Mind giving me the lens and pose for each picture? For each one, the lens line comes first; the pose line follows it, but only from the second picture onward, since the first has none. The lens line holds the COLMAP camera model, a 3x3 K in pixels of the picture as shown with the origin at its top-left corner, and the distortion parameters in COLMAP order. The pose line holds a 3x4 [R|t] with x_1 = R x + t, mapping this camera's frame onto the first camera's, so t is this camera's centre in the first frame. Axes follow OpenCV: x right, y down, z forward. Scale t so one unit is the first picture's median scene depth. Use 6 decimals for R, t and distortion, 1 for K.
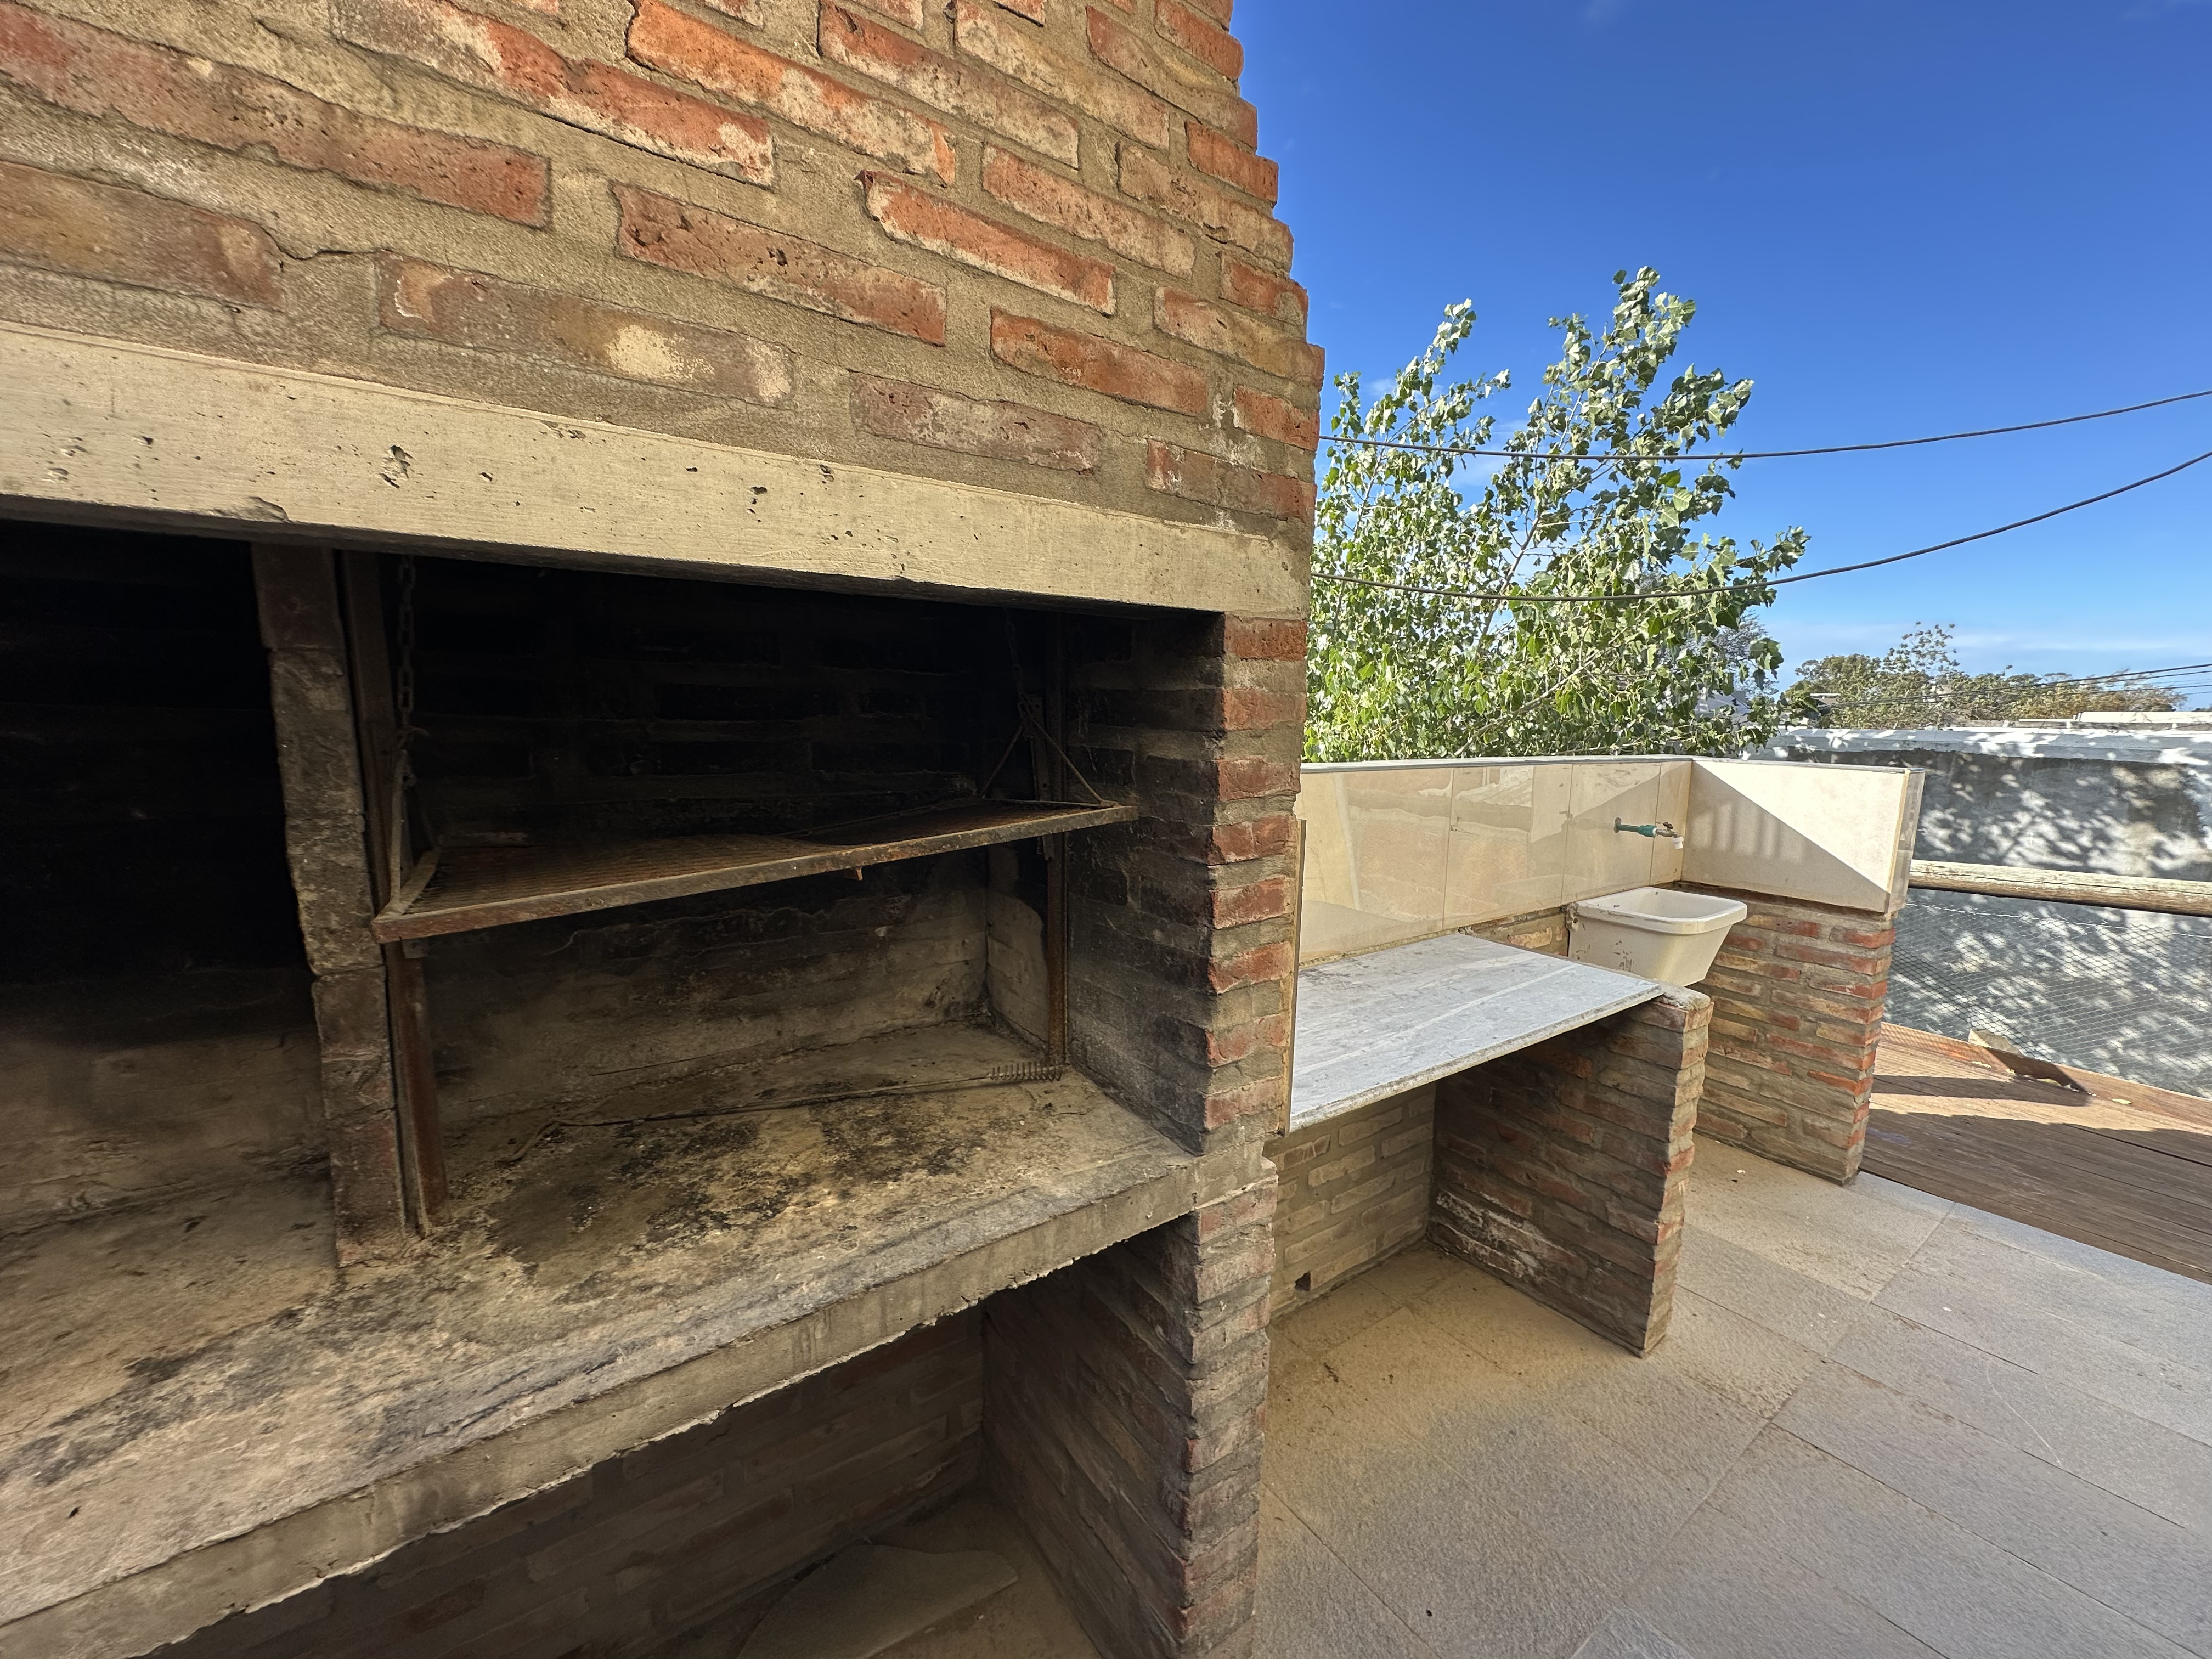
lens RADIAL K [[881.2, 0, 1103.5], [0, 881.2, 834.3], [0, 0, 1]] dist [-0.002668, -0.000160]
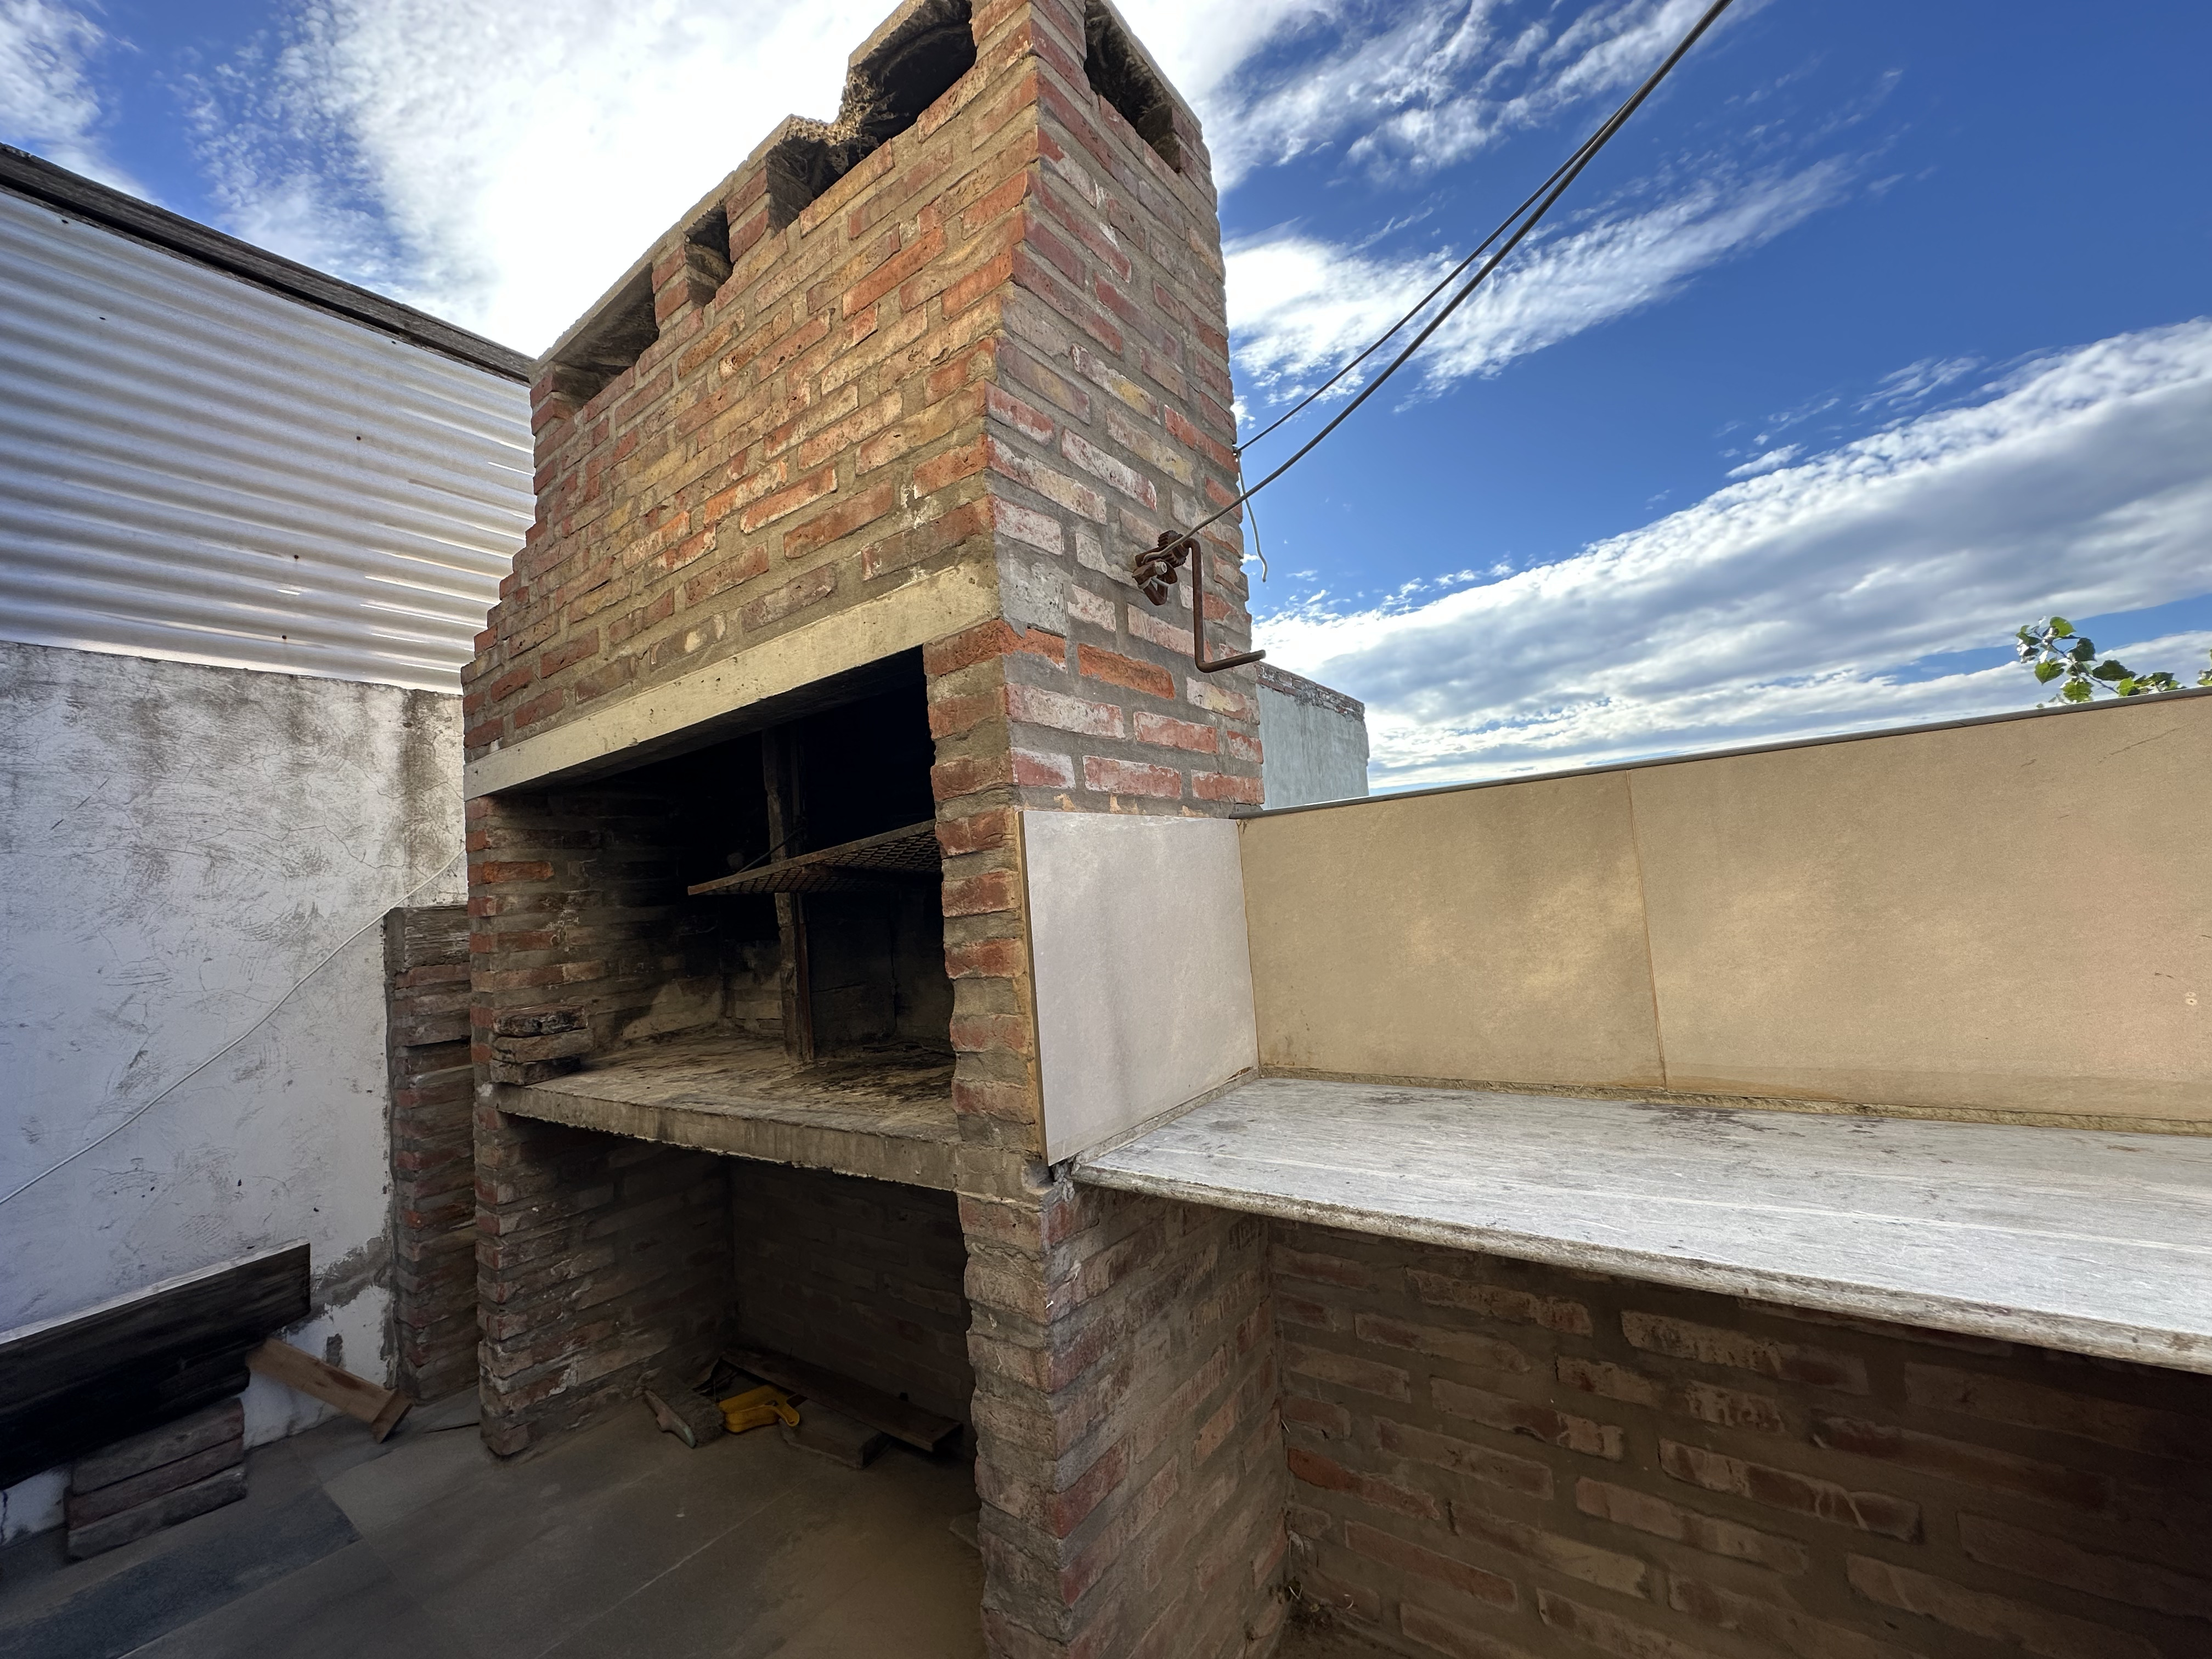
lens RADIAL K [[881.2, 0, 1104.6], [0, 881.2, 832.9], [0, 0, 1]] dist [-0.002668, -0.000160]
pose [[0.313080, -0.109567, -0.943385, 1.265297], [-0.050120, 0.990033, -0.131618, 0.141167], [0.948403, 0.088490, 0.304468, 0.860855]]
